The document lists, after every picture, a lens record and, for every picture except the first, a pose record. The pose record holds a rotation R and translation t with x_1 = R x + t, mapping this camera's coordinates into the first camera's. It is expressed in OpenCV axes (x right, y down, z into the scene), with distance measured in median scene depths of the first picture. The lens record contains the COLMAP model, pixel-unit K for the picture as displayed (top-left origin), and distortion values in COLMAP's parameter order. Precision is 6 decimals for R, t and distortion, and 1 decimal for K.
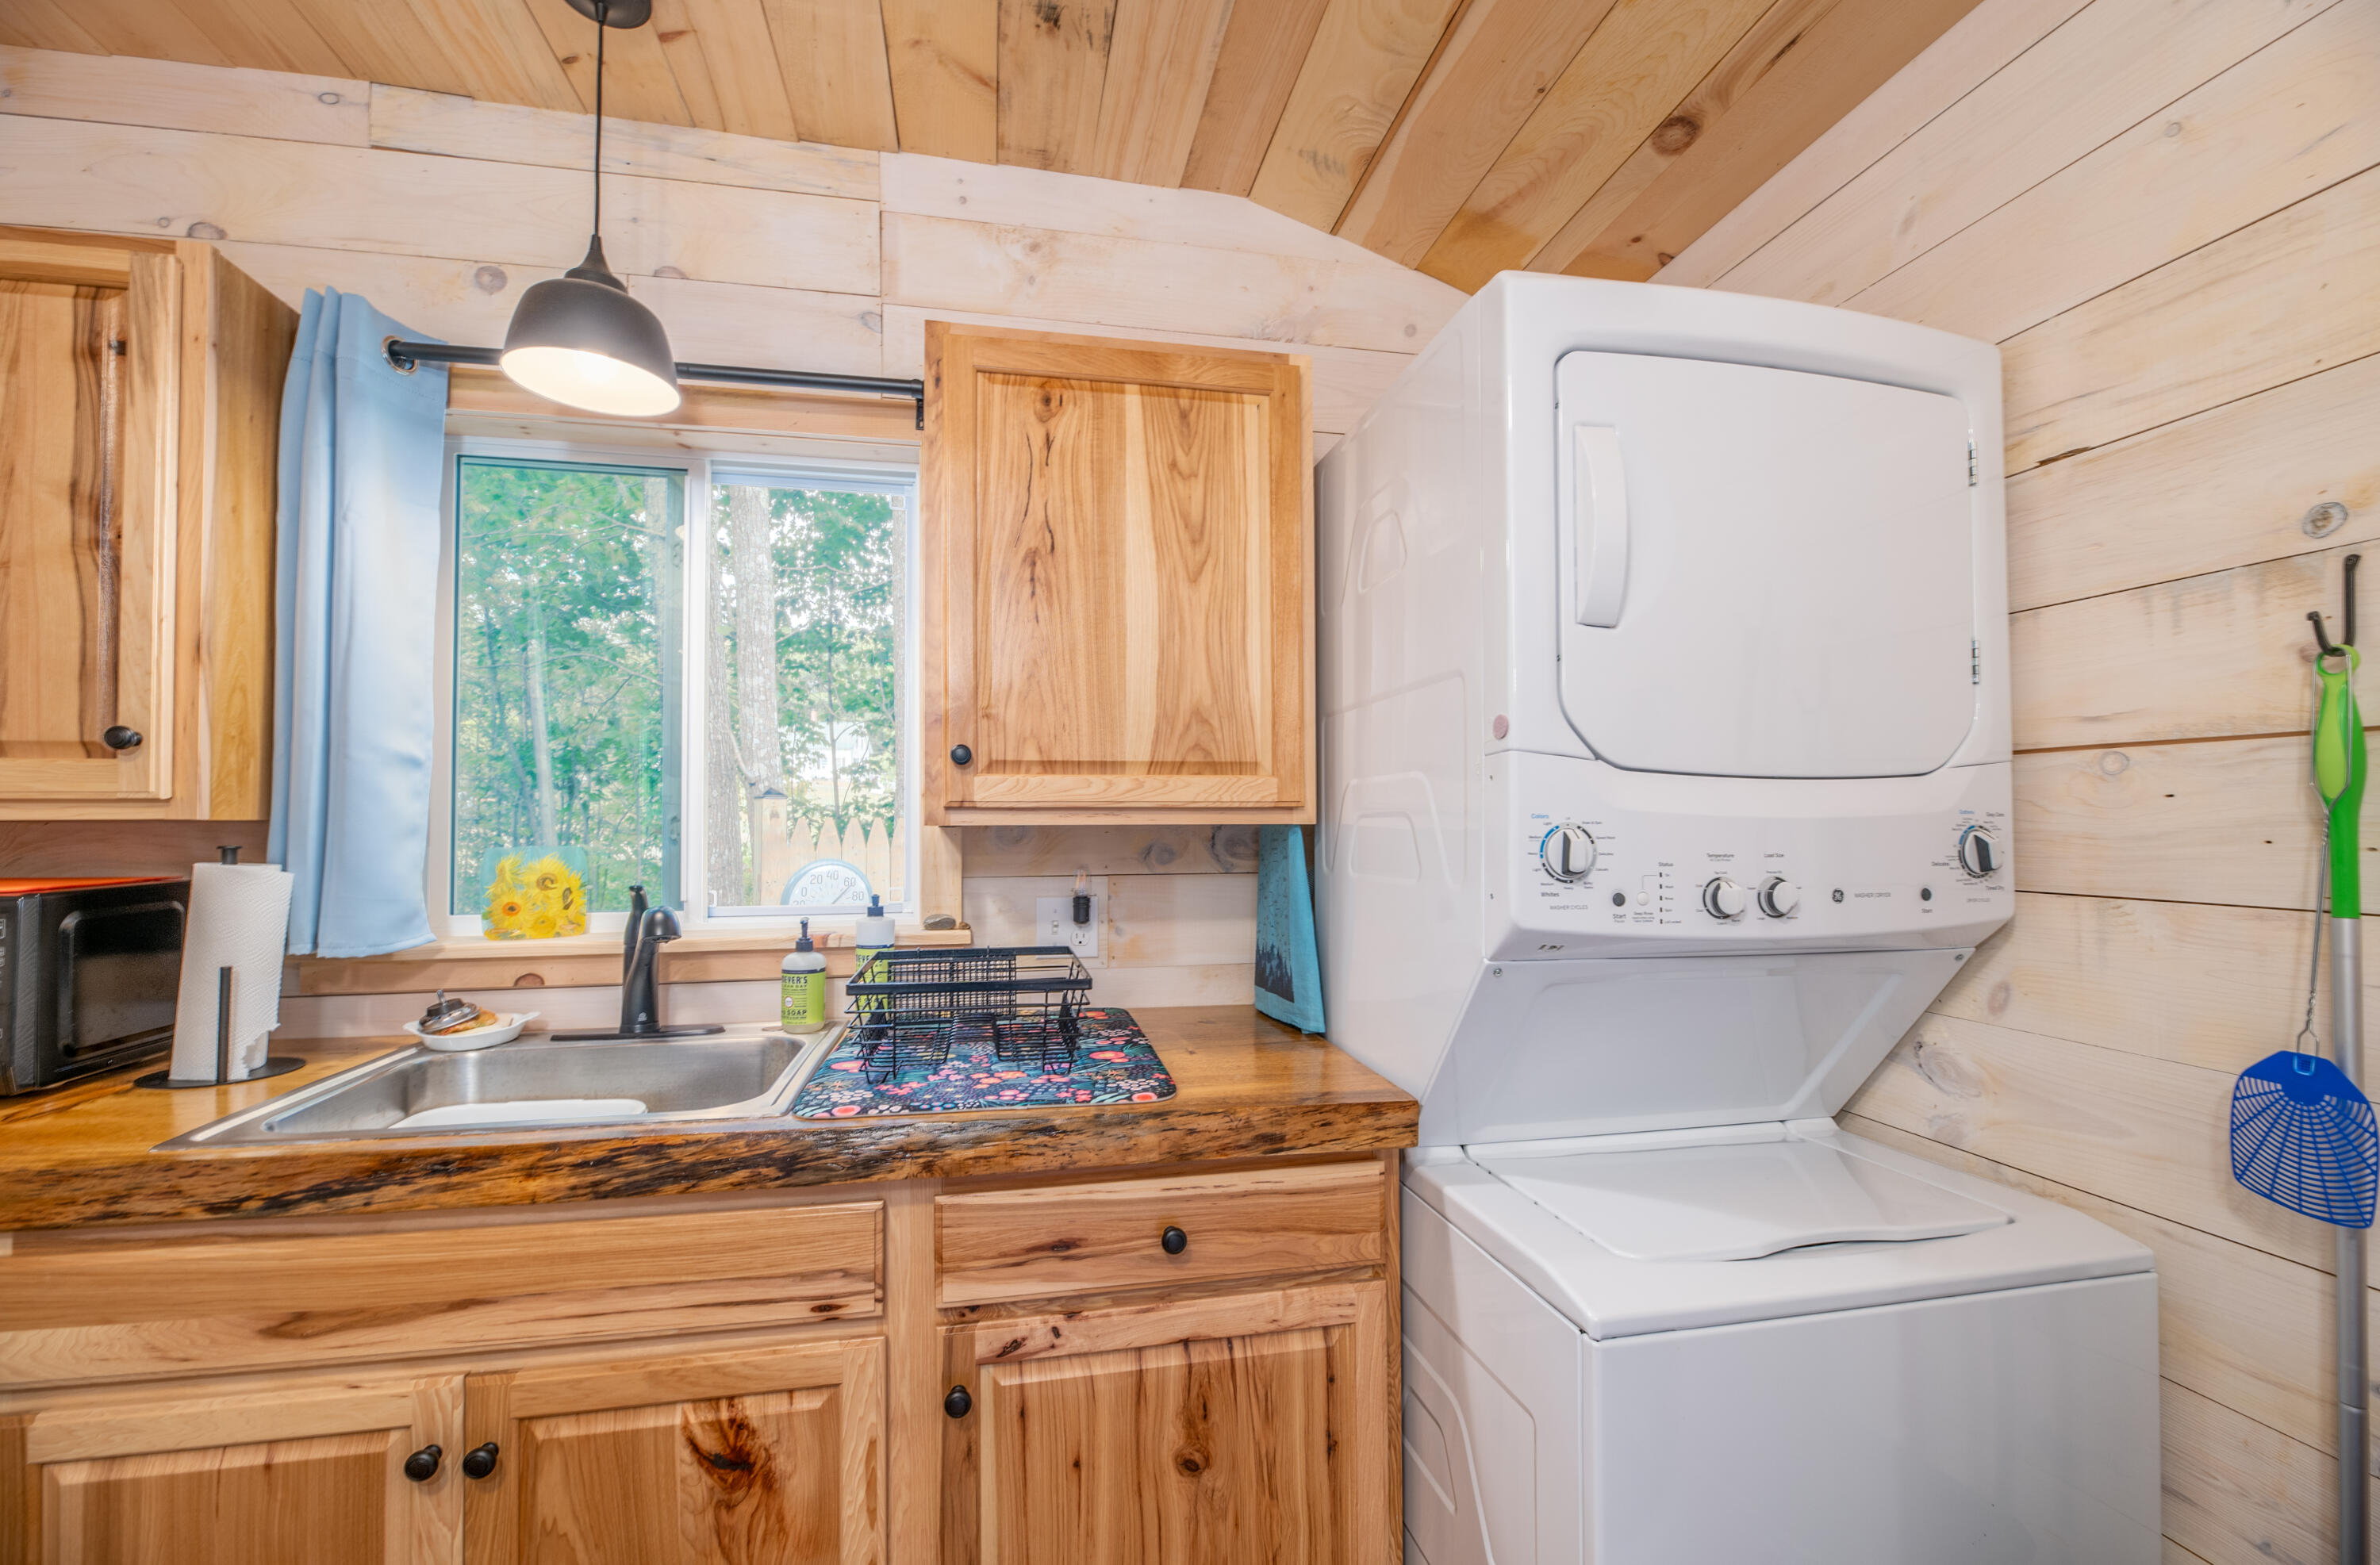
lens RADIAL K [[988.1, 0, 1191.1], [0, 988.1, 788.5], [0, 0, 1]] dist [-0.000639, 0.000001]
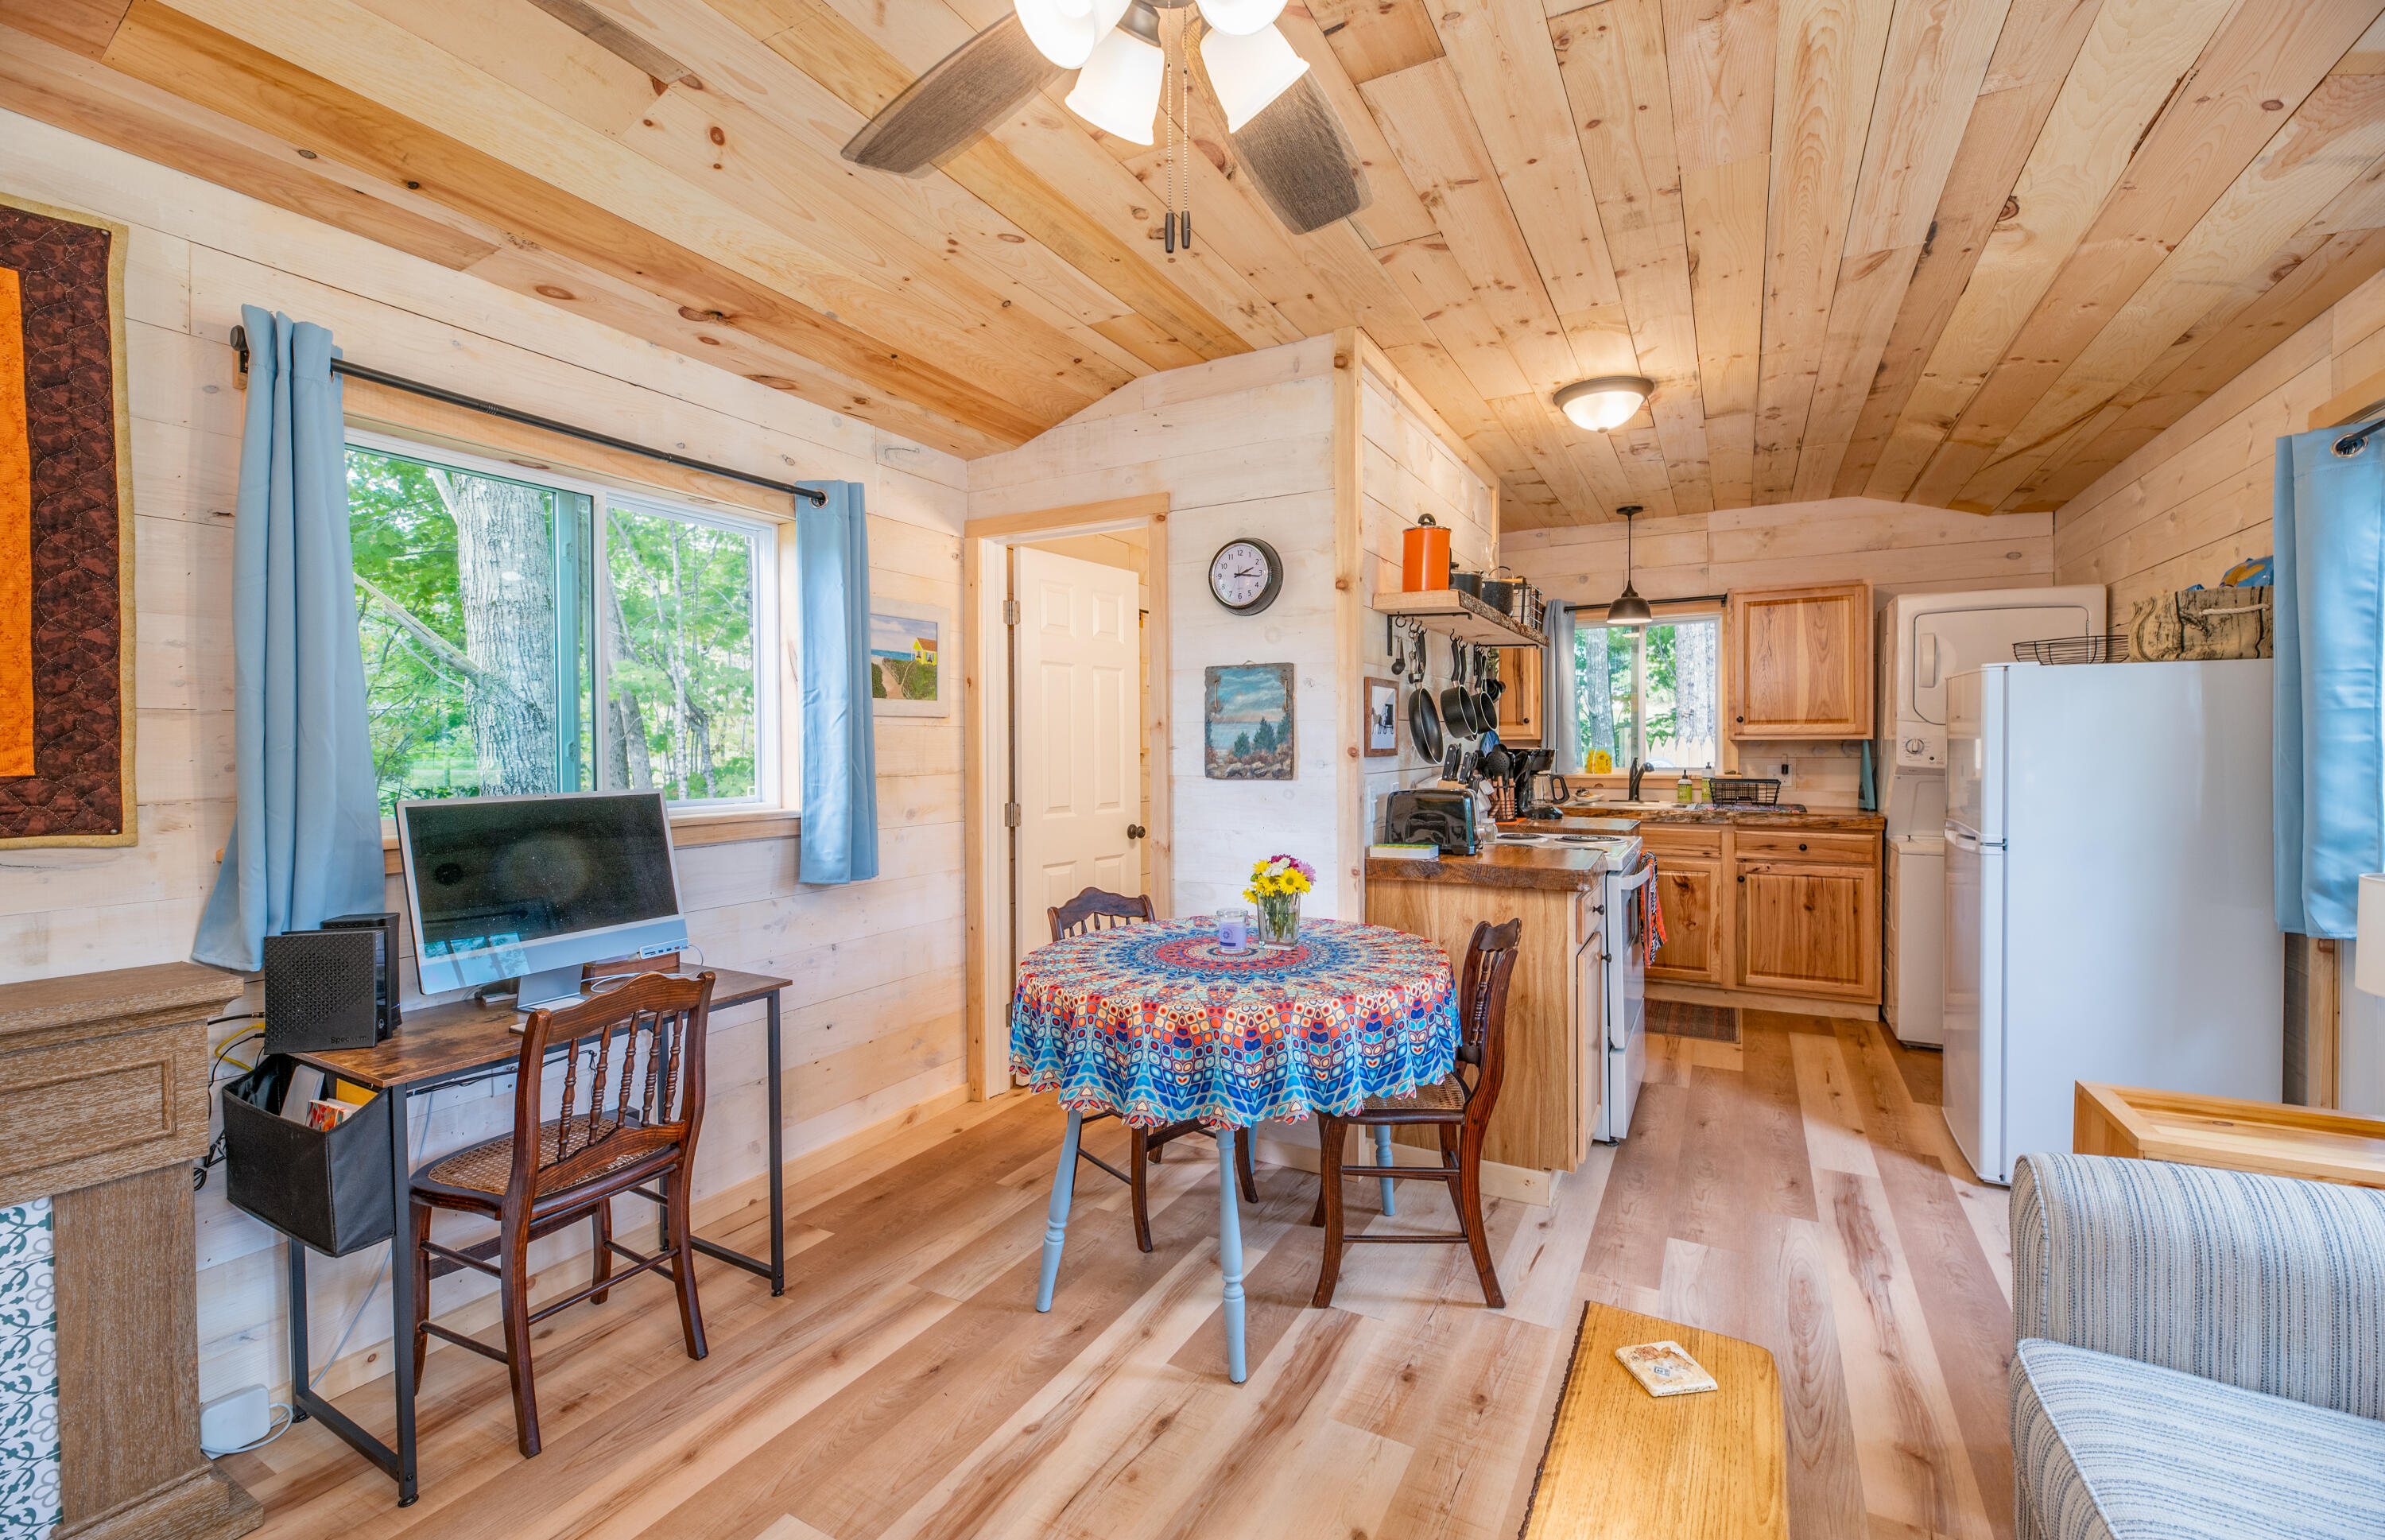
lens RADIAL K [[1001.2, 0, 1192.5], [0, 1001.2, 770.0], [0, 0, 1]] dist [-0.000744, -0.000309]
pose [[0.767428, 0.014595, -0.640969, 0.518734], [0.029130, 0.997915, 0.057600, -0.110365], [0.640473, -0.062875, 0.765402, -2.781655]]
